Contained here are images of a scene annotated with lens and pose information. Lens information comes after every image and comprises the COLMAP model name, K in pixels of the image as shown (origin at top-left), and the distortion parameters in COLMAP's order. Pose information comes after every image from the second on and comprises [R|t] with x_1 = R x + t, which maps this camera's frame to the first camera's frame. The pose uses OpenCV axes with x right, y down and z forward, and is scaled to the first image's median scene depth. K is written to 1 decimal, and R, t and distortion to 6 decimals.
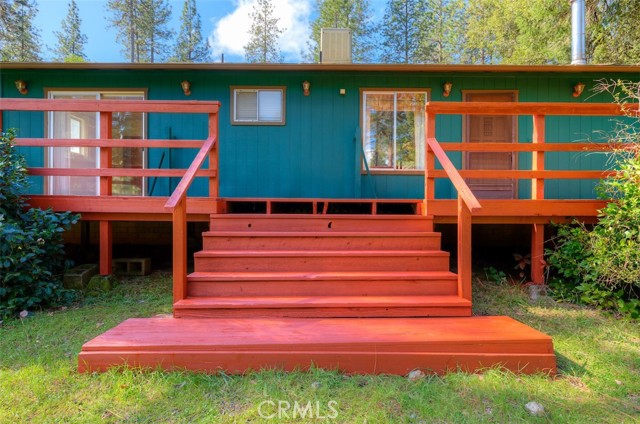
lens RADIAL K [[350.3, 0, 320.0], [0, 350.3, 212.0], [0, 0, 1]] dist [-0.000042, -0.000116]
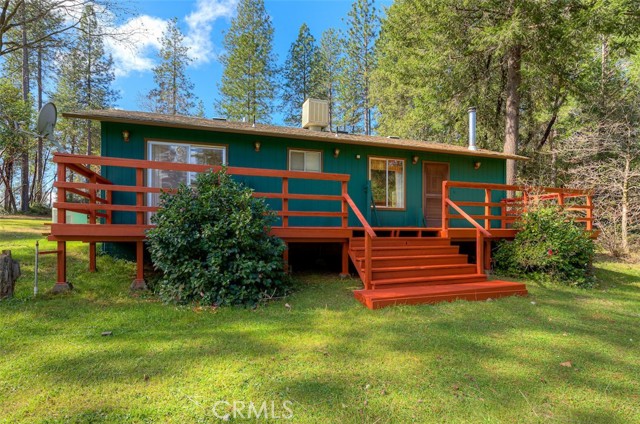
lens RADIAL K [[331.5, 0, 320.0], [0, 331.5, 212.0], [0, 0, 1]] dist [-0.020065, -0.000036]
pose [[0.944345, 0.020378, 0.328324, -0.561216], [-0.000934, 0.998241, -0.059272, -0.012618], [-0.328955, 0.055666, 0.942704, -0.304284]]
